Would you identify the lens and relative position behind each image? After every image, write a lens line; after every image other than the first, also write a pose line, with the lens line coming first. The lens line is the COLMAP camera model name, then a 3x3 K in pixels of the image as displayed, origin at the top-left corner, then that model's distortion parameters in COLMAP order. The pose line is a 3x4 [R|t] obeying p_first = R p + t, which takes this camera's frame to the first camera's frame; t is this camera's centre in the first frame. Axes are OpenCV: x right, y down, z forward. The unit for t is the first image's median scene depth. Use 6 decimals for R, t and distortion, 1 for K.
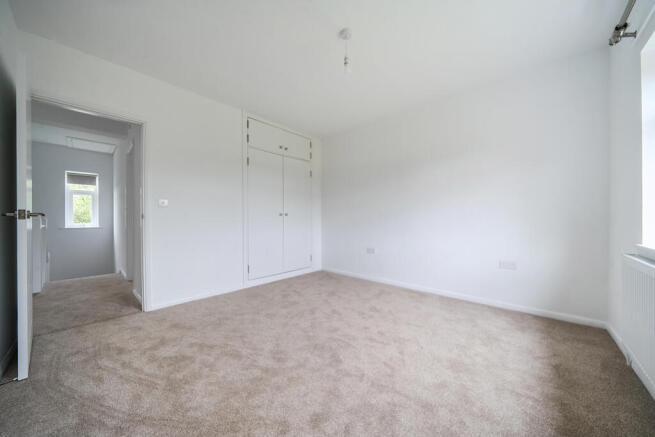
lens RADIAL K [[224.5, 0, 326.8], [0, 224.5, 218.6], [0, 0, 1]] dist [-0.001366, 0.000028]
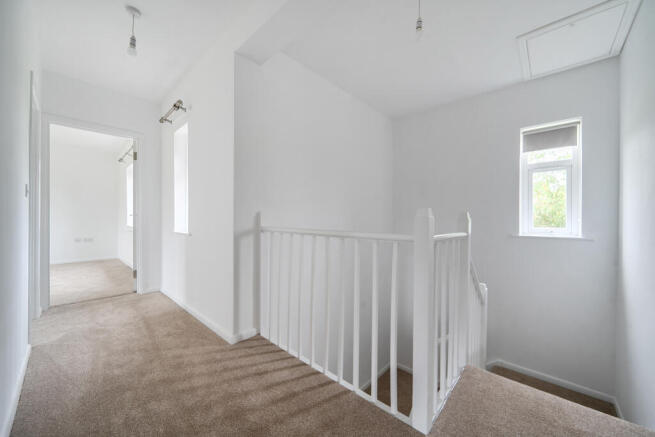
lens RADIAL K [[247.1, 0, 328.9], [0, 247.1, 220.6], [0, 0, 1]] dist [-0.000365, -0.000082]
pose [[-0.001011, 0.001550, -0.999998, -0.545076], [-0.006406, 0.999978, 0.001556, 0.006342], [0.999979, 0.006408, -0.001001, 0.515795]]
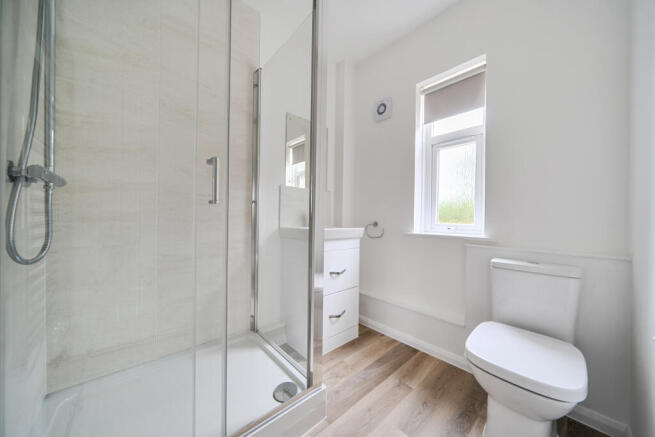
lens RADIAL K [[224.5, 0, 326.4], [0, 224.5, 217.4], [0, 0, 1]] dist [-0.001366, 0.000028]
pose [[-0.104398, -0.001250, -0.994535, -0.710089], [-0.008673, 0.999962, -0.000347, 0.011520], [0.994498, 0.008589, -0.104405, 0.838434]]
